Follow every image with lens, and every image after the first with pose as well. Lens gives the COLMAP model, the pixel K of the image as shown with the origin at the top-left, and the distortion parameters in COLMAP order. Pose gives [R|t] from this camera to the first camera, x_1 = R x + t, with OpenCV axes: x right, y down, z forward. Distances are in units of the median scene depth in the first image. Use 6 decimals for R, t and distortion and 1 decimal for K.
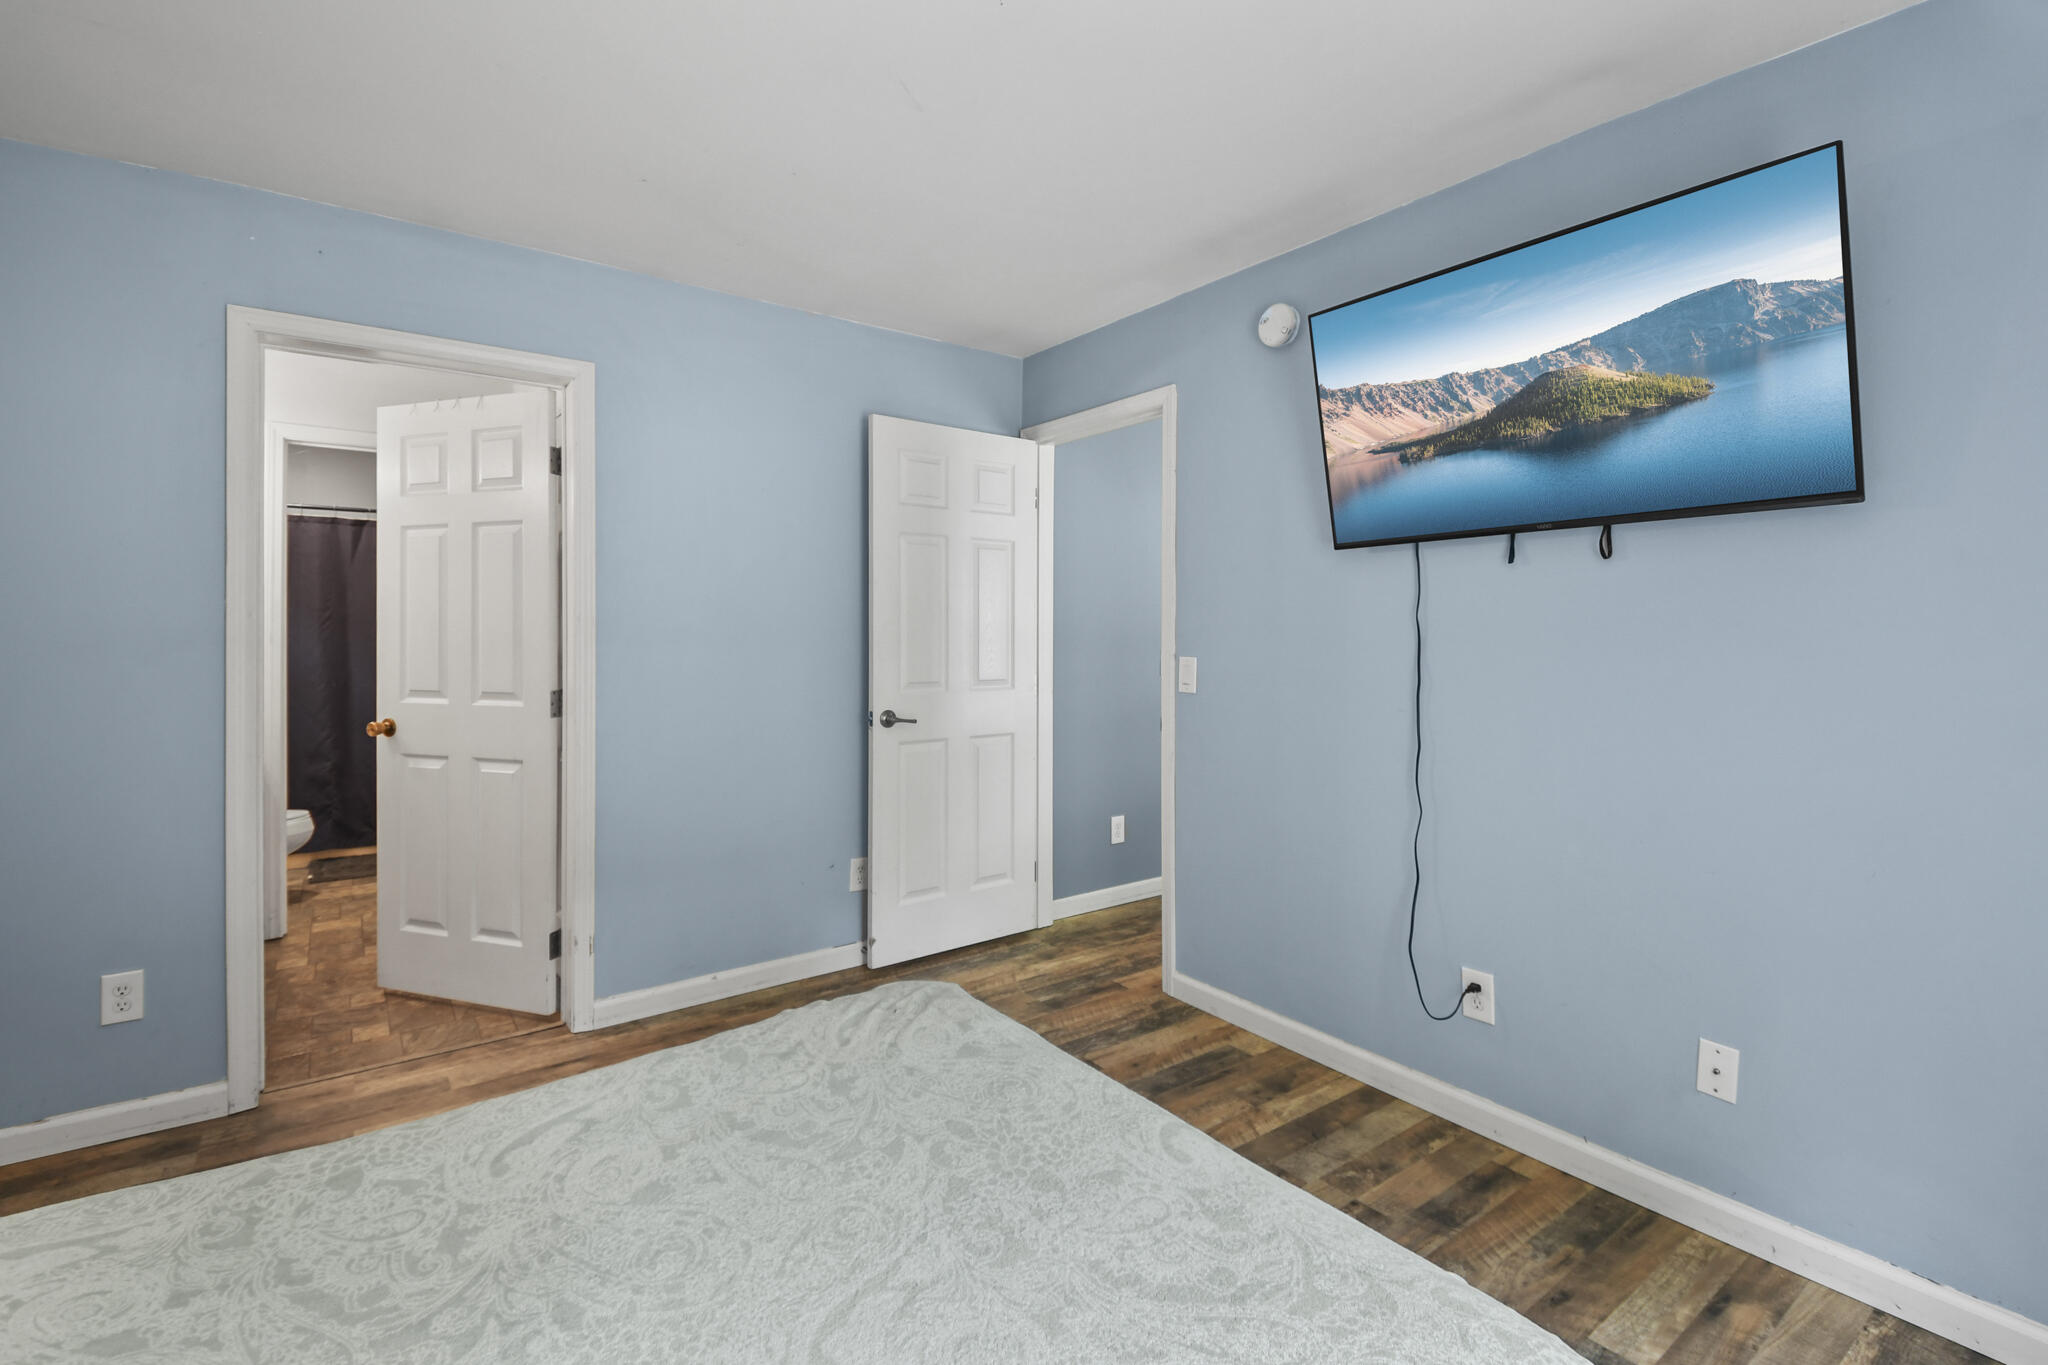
lens RADIAL K [[922.2, 0, 1023.0], [0, 922.2, 629.0], [0, 0, 1]] dist [0.024144, -0.017976]
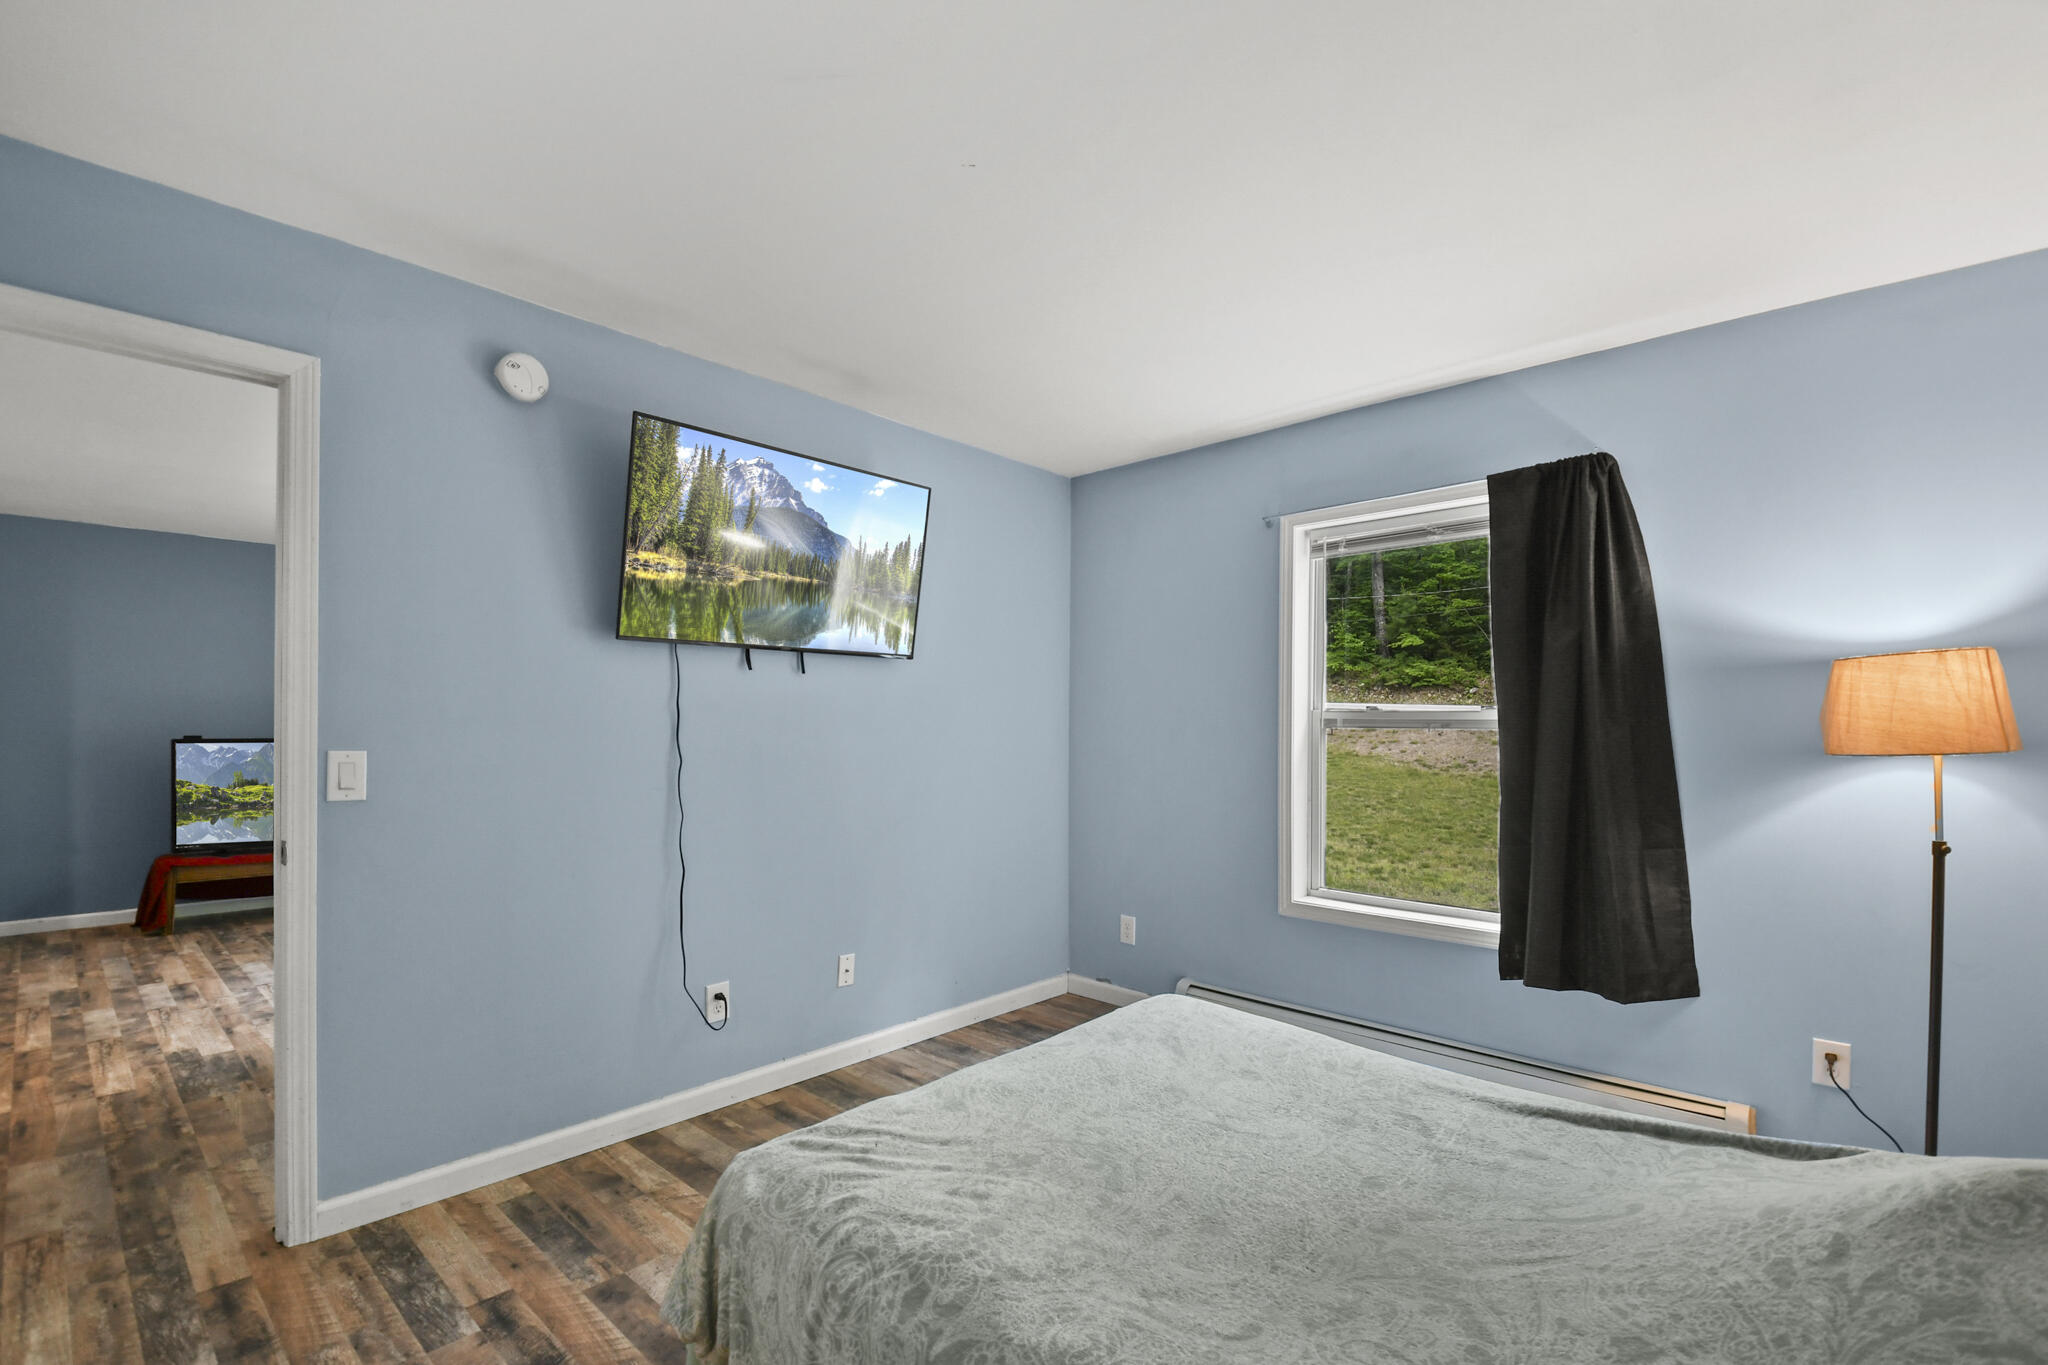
lens RADIAL K [[896.8, 0, 1013.8], [0, 896.8, 693.9], [0, 0, 1]] dist [0.019223, -0.015413]
pose [[-0.189415, 0.032183, 0.981370, -0.771152], [-0.015169, 0.999248, -0.035697, 0.003908], [-0.981780, -0.021648, -0.188784, 0.778936]]
